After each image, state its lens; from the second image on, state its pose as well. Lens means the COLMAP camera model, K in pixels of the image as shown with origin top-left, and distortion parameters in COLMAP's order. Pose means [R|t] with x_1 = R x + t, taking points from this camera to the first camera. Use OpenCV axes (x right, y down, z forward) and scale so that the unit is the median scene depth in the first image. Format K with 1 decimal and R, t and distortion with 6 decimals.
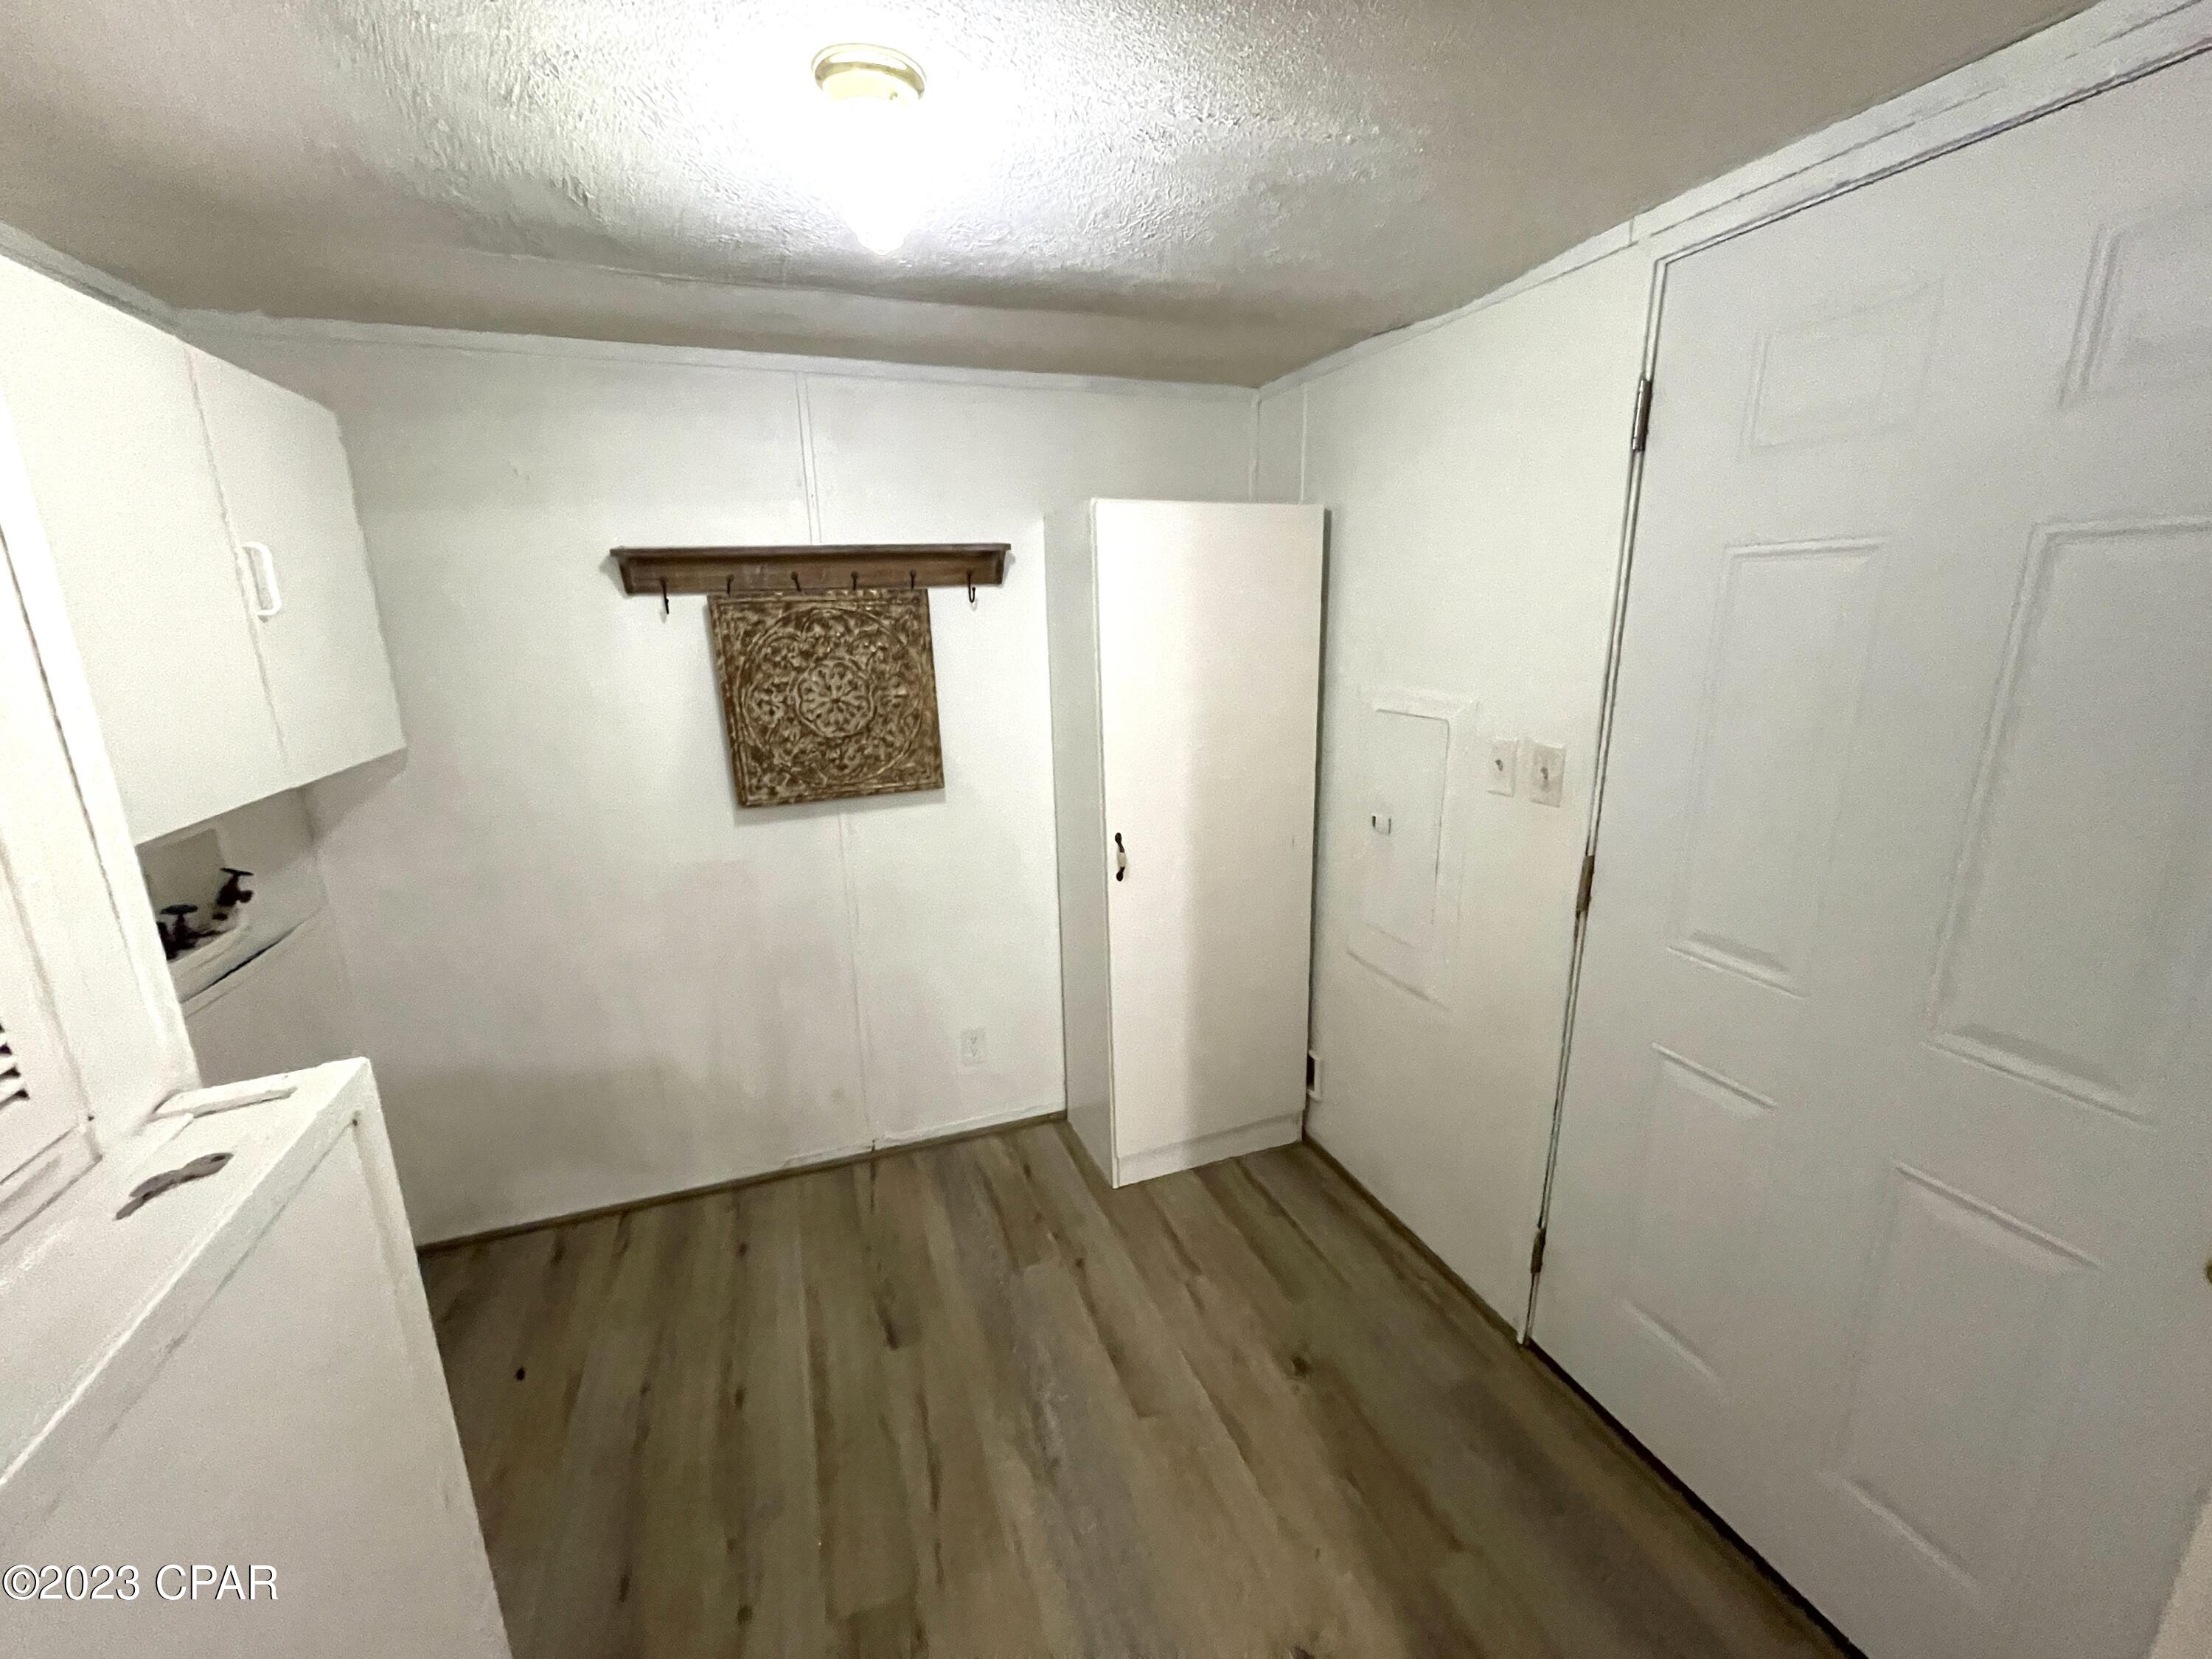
lens RADIAL K [[892.4, 0, 1111.7], [0, 892.4, 817.9], [0, 0, 1]] dist [0.000923, -0.001786]
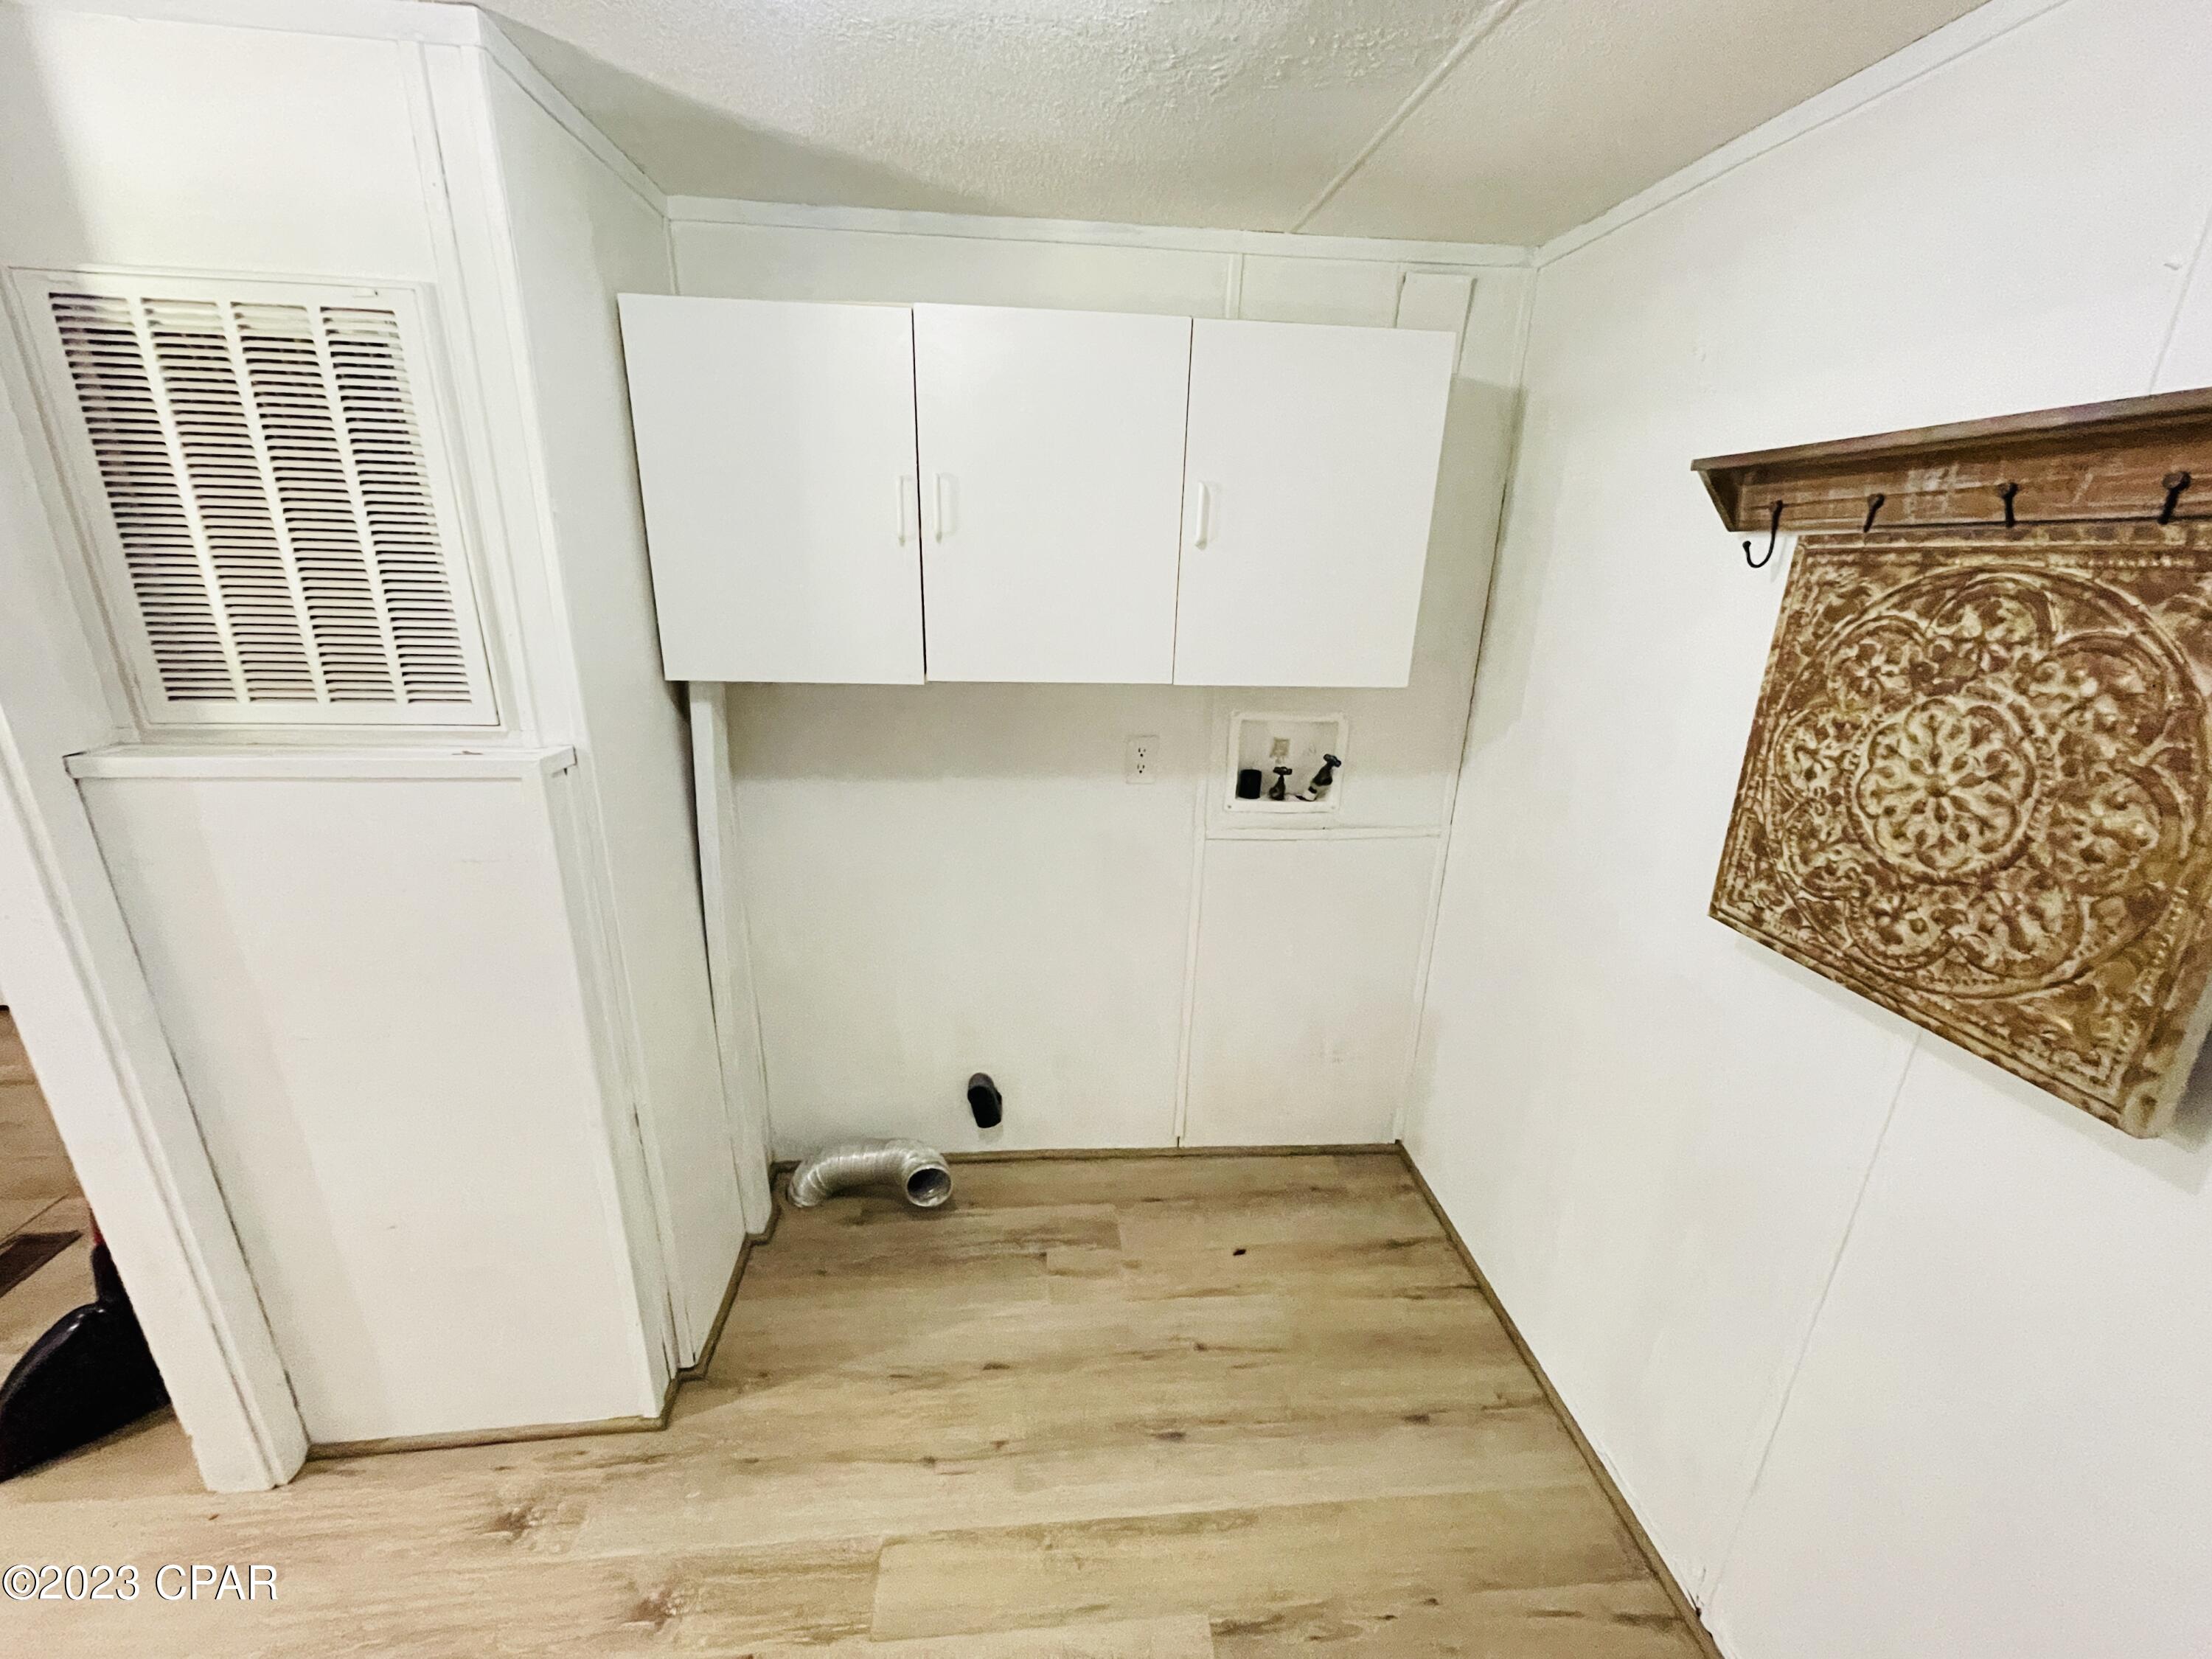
lens RADIAL K [[892.4, 0, 1113.3], [0, 892.4, 835.5], [0, 0, 1]] dist [0.000923, -0.001786]
pose [[-0.263418, 0.310267, -0.913425, 0.190589], [-0.244892, 0.894342, 0.374408, -0.176661], [0.933081, 0.322316, -0.159603, 0.714385]]
